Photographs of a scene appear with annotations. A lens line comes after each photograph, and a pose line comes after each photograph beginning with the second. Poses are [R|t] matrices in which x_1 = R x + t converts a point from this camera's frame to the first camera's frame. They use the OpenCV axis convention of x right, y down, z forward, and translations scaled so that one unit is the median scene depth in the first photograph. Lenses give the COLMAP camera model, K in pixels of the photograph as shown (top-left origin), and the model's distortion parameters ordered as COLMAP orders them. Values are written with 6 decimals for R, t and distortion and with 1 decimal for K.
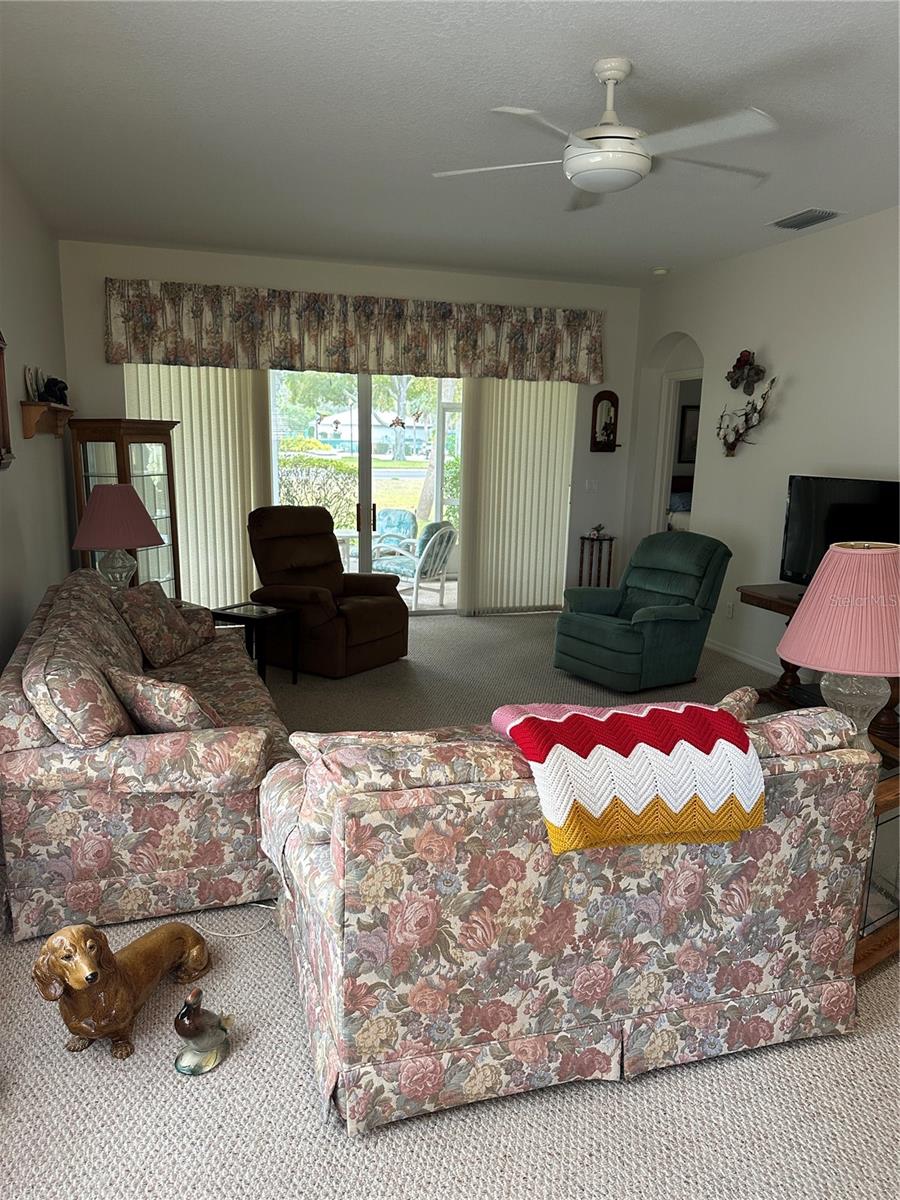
lens RADIAL K [[851.6, 0, 444.8], [0, 851.6, 617.8], [0, 0, 1]] dist [0.063703, -0.155496]
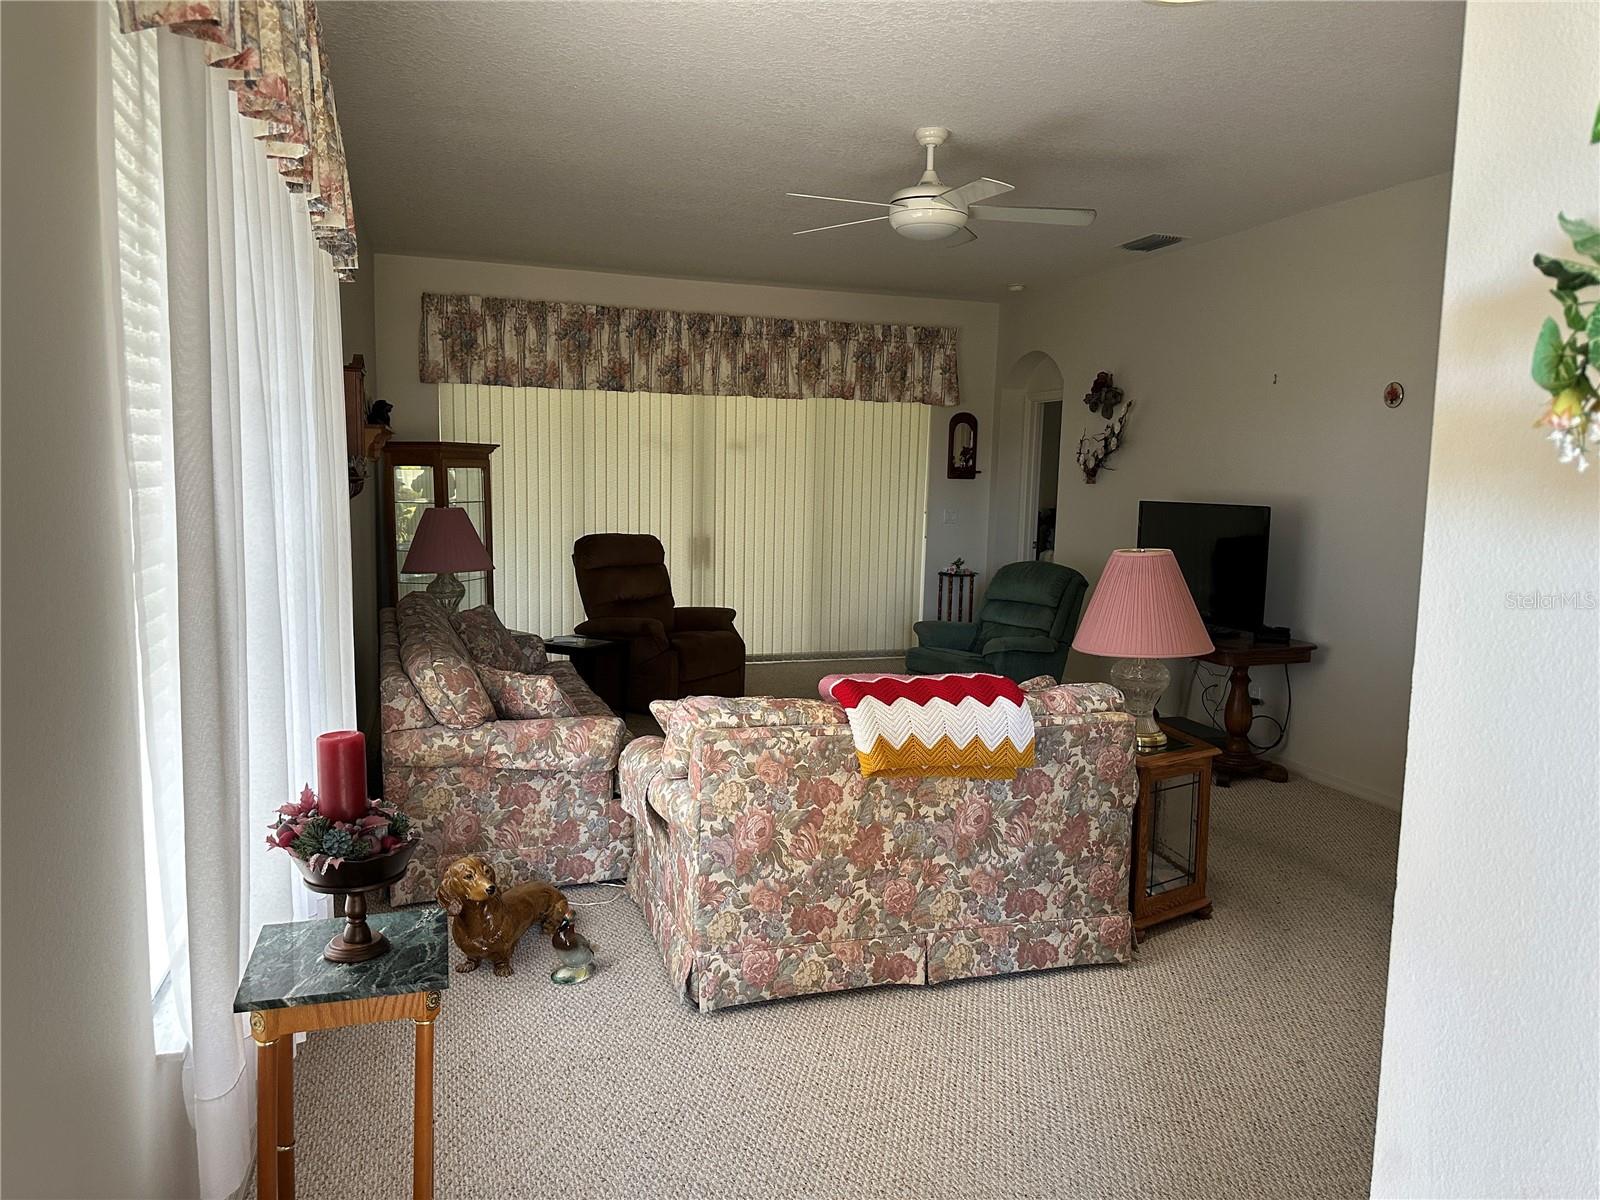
lens RADIAL K [[1135.5, 0, 800.0], [0, 1135.5, 600.0], [0, 0, 1]] dist [0.063703, -0.155496]
pose [[0.999960, 0.001221, 0.008851, 0.011992], [-0.000414, 0.995889, -0.090576, 0.120783], [-0.008925, 0.090569, 0.995850, -0.525731]]
